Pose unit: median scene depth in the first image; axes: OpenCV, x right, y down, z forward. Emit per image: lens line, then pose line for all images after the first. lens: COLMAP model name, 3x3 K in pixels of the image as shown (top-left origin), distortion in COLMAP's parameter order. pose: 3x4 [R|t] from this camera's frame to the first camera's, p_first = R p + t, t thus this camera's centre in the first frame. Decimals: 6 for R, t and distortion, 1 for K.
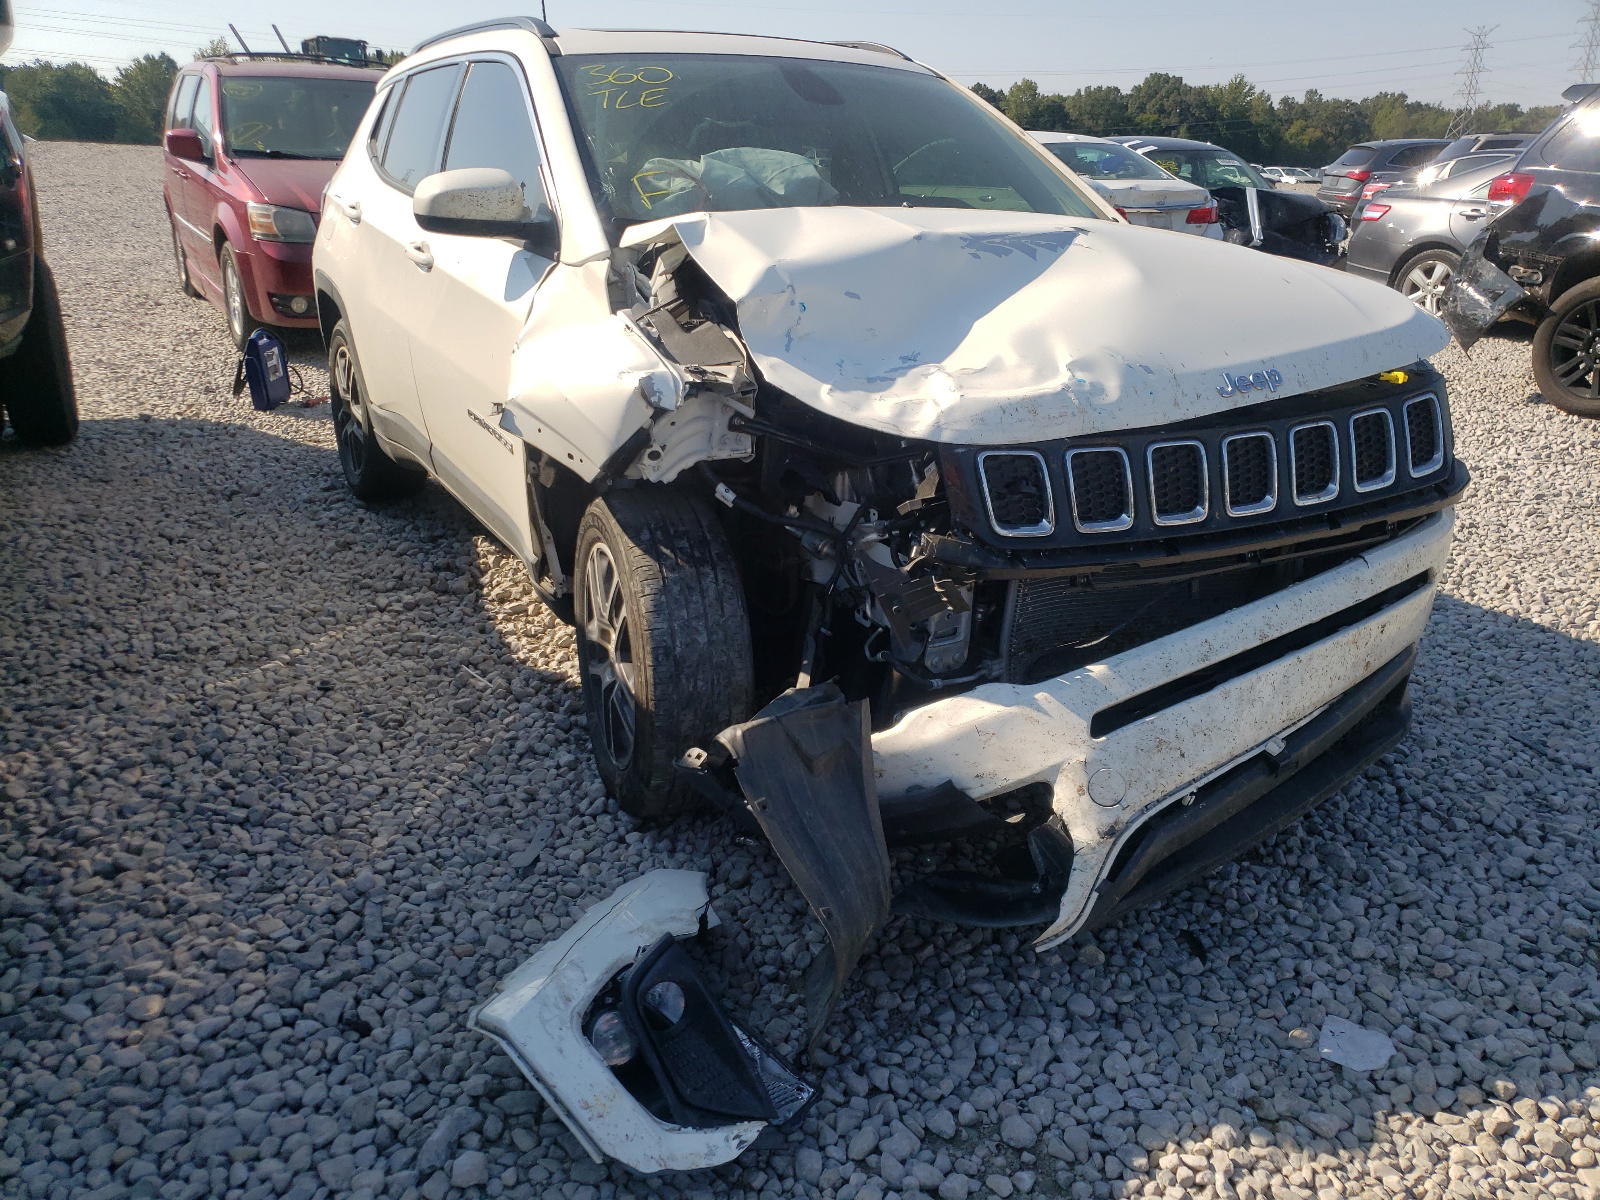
lens RADIAL K [[1246.8, 0, 766.4], [0, 1246.8, 601.7], [0, 0, 1]] dist [0.036495, -0.003710]
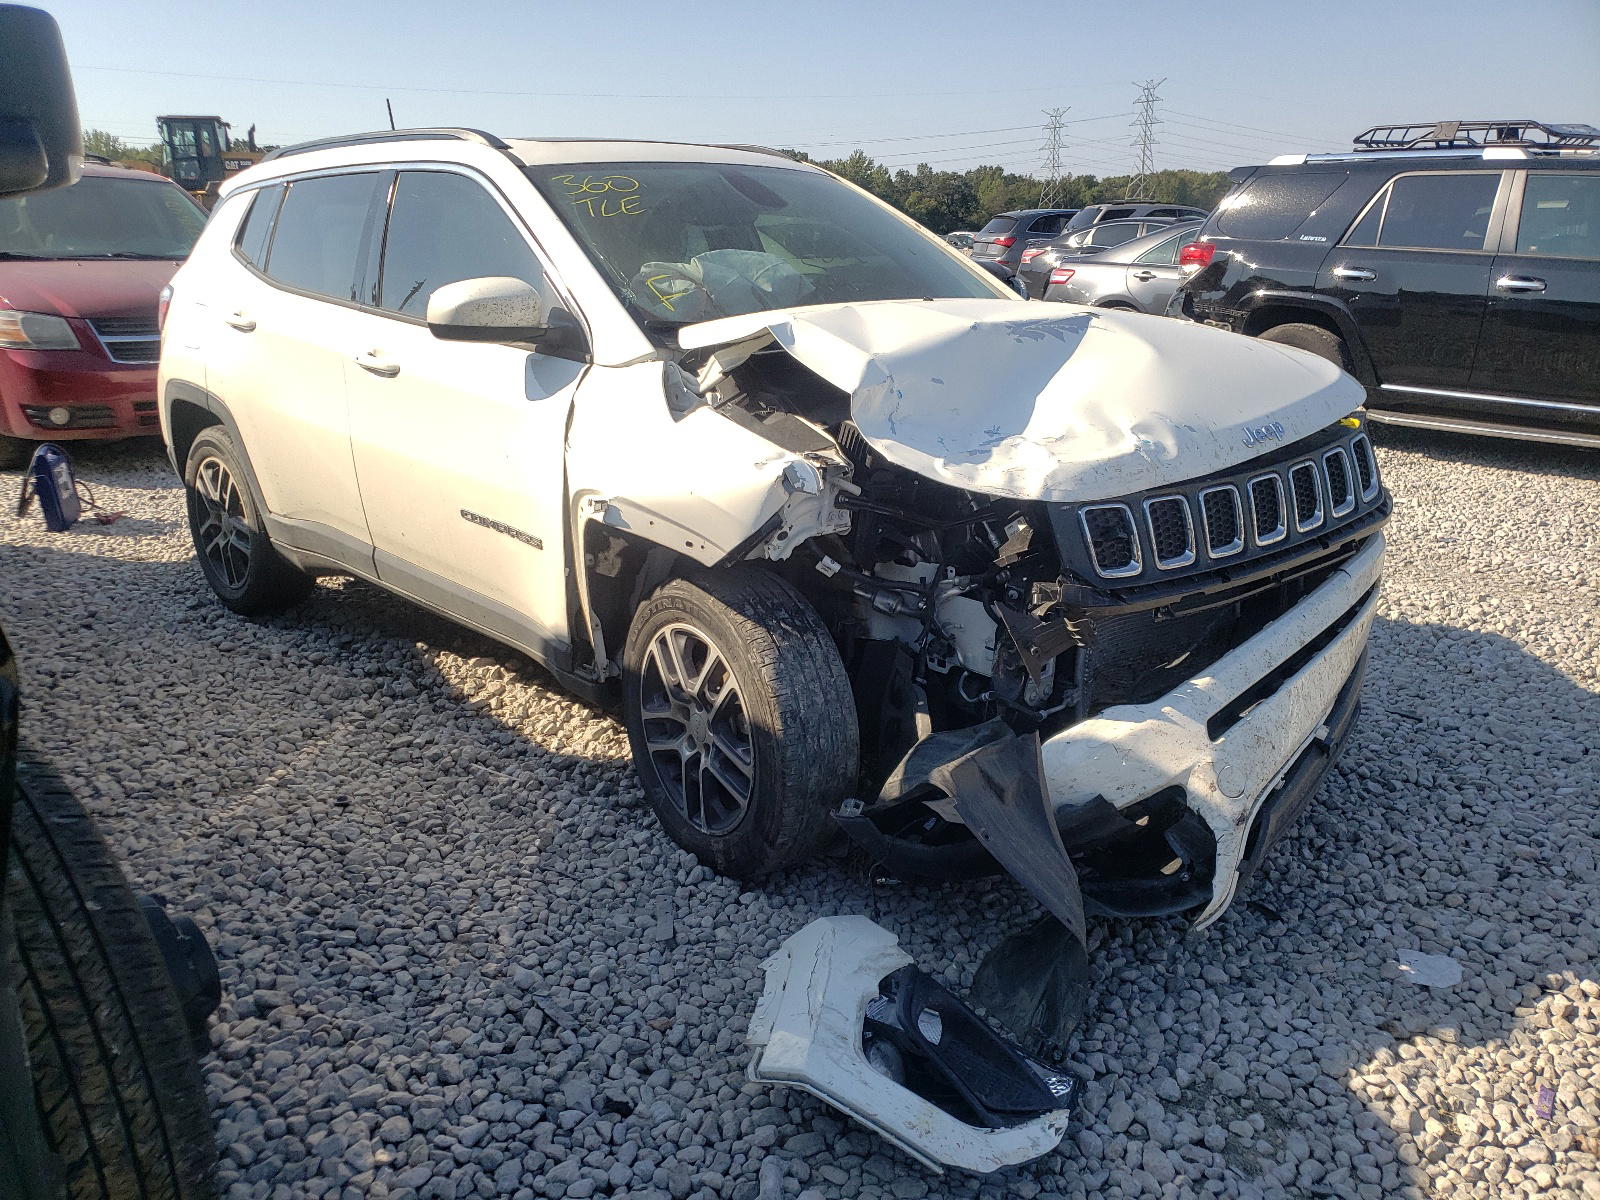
lens RADIAL K [[1246.8, 0, 766.4], [0, 1246.8, 601.7], [0, 0, 1]] dist [0.036495, -0.003710]
pose [[0.967438, -0.096959, 0.233802, -0.355821], [0.109544, 0.993119, -0.041422, -0.015961], [-0.228177, 0.065685, 0.971401, -0.049425]]
